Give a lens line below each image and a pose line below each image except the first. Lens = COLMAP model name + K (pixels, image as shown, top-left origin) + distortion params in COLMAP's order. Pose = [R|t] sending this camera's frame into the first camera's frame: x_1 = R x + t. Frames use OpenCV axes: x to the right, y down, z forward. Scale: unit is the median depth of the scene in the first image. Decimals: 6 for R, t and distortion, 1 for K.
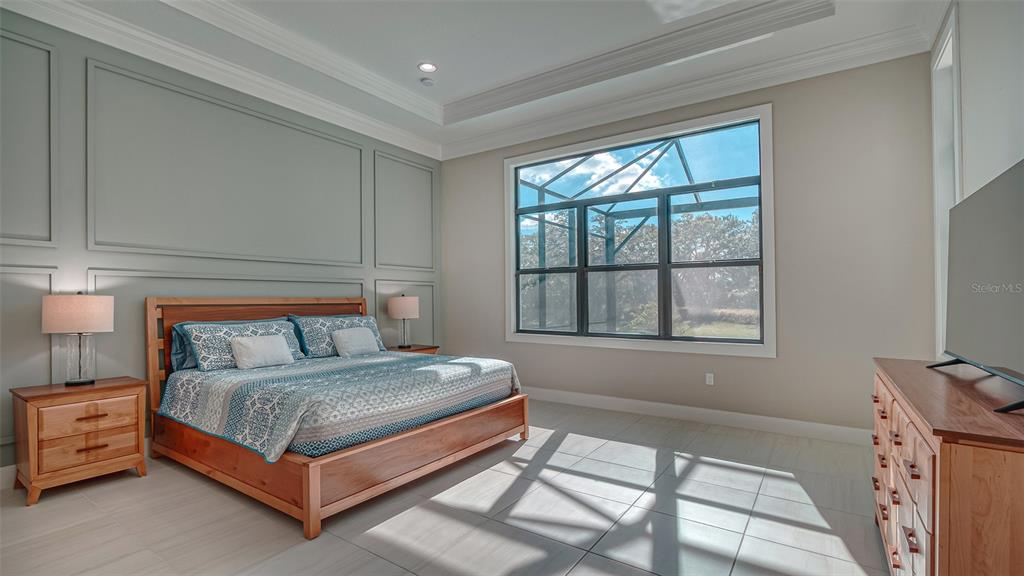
lens RADIAL K [[448.5, 0, 498.8], [0, 448.5, 291.6], [0, 0, 1]] dist [-0.003084, -0.000342]
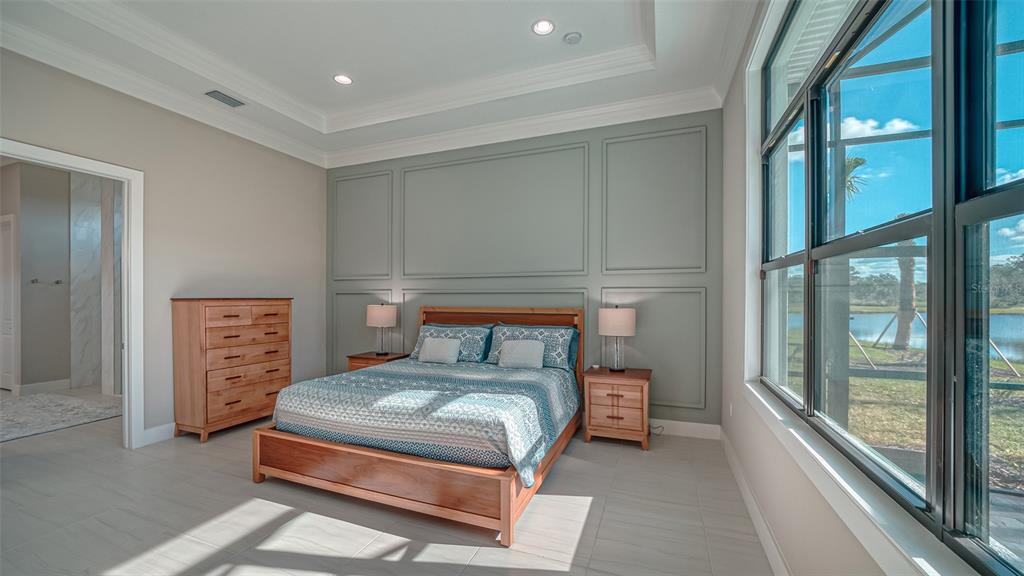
lens RADIAL K [[440.5, 0, 505.6], [0, 440.5, 294.1], [0, 0, 1]] dist [-0.037734, 0.000146]
pose [[0.246715, -0.007753, -0.969057, 0.682634], [0.005307, 0.999964, -0.006649, -0.014958], [0.969074, -0.003503, 0.246747, 0.906503]]
